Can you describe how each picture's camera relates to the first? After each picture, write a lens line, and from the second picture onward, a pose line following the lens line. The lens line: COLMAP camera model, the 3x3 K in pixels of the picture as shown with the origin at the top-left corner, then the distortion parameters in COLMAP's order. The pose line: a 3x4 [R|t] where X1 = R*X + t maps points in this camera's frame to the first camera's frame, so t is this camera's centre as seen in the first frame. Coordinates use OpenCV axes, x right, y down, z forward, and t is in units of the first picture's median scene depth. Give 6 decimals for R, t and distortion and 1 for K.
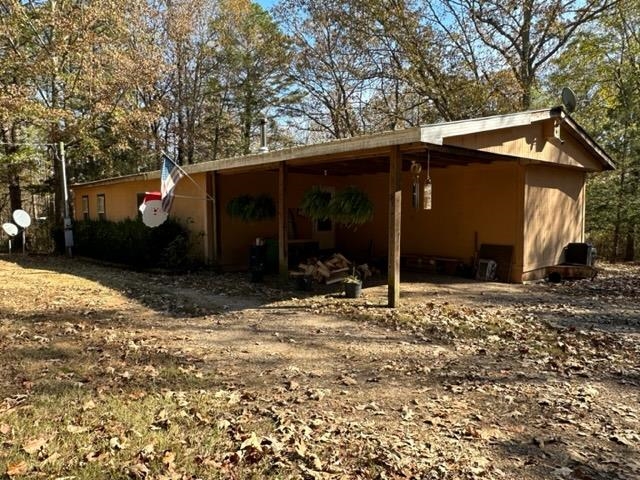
lens RADIAL K [[447.7, 0, 320.0], [0, 447.7, 238.3], [0, 0, 1]] dist [0.002274, 0.000064]
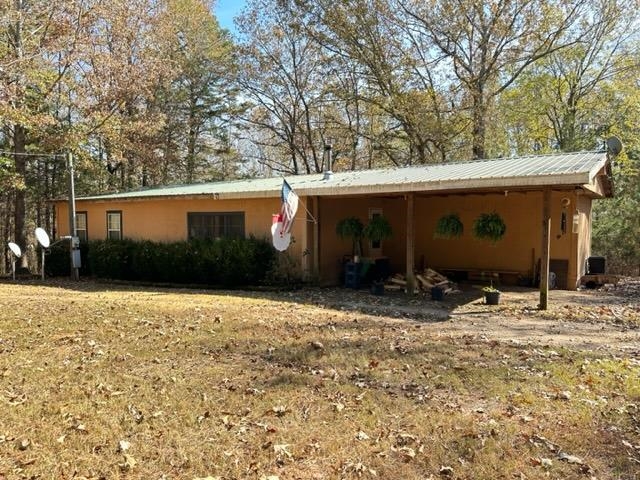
lens RADIAL K [[466.4, 0, 320.1], [0, 466.4, 241.7], [0, 0, 1]] dist [0.005023, -0.000456]
pose [[0.981583, -0.007301, 0.190895, -0.443123], [0.012428, 0.999593, -0.025671, -0.007446], [-0.190630, 0.027571, 0.981275, -0.112793]]
